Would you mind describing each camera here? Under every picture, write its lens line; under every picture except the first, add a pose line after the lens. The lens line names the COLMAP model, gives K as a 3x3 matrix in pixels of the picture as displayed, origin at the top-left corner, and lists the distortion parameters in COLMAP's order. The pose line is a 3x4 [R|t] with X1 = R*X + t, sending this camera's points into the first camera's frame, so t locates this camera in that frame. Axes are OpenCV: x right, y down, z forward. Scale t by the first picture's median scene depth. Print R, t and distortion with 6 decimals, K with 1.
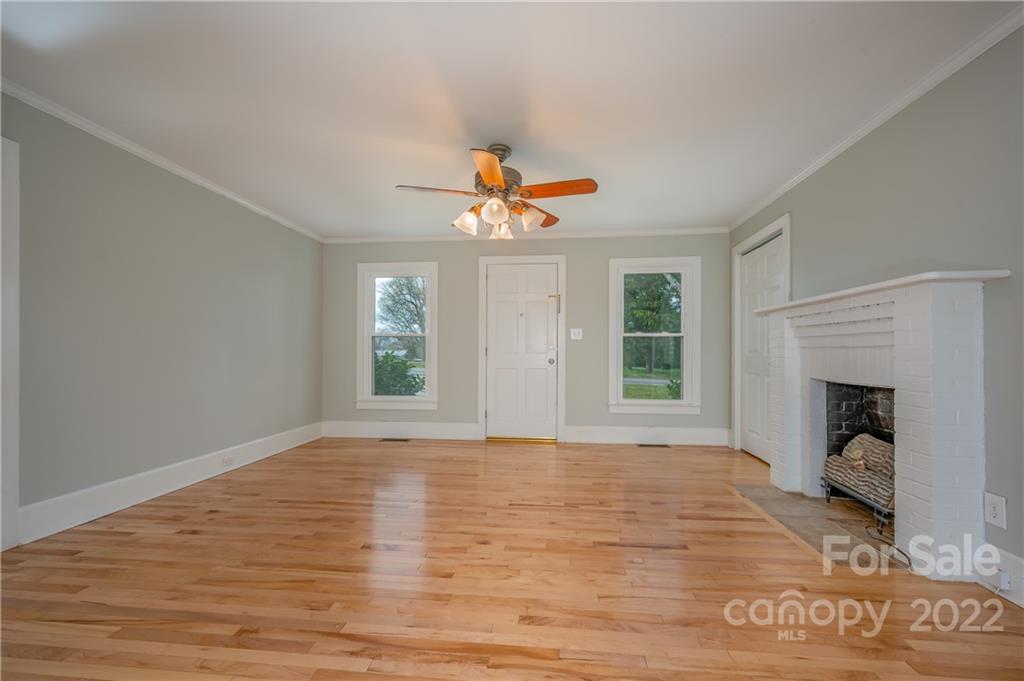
lens RADIAL K [[401.9, 0, 511.5], [0, 401.9, 345.7], [0, 0, 1]] dist [-0.001092, -0.000085]
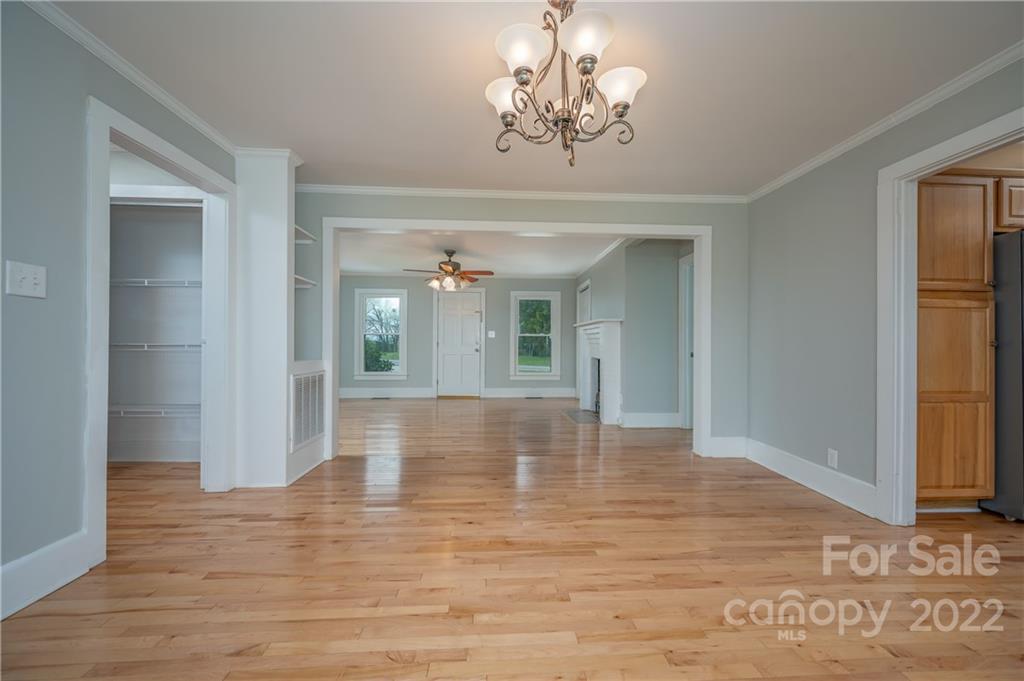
lens RADIAL K [[401.9, 0, 511.5], [0, 401.9, 345.7], [0, 0, 1]] dist [-0.001092, -0.000085]
pose [[0.987024, 0.004044, 0.160522, -0.028948], [-0.007333, 0.999775, 0.019907, -0.015572], [-0.160405, -0.020825, 0.986831, -0.708218]]
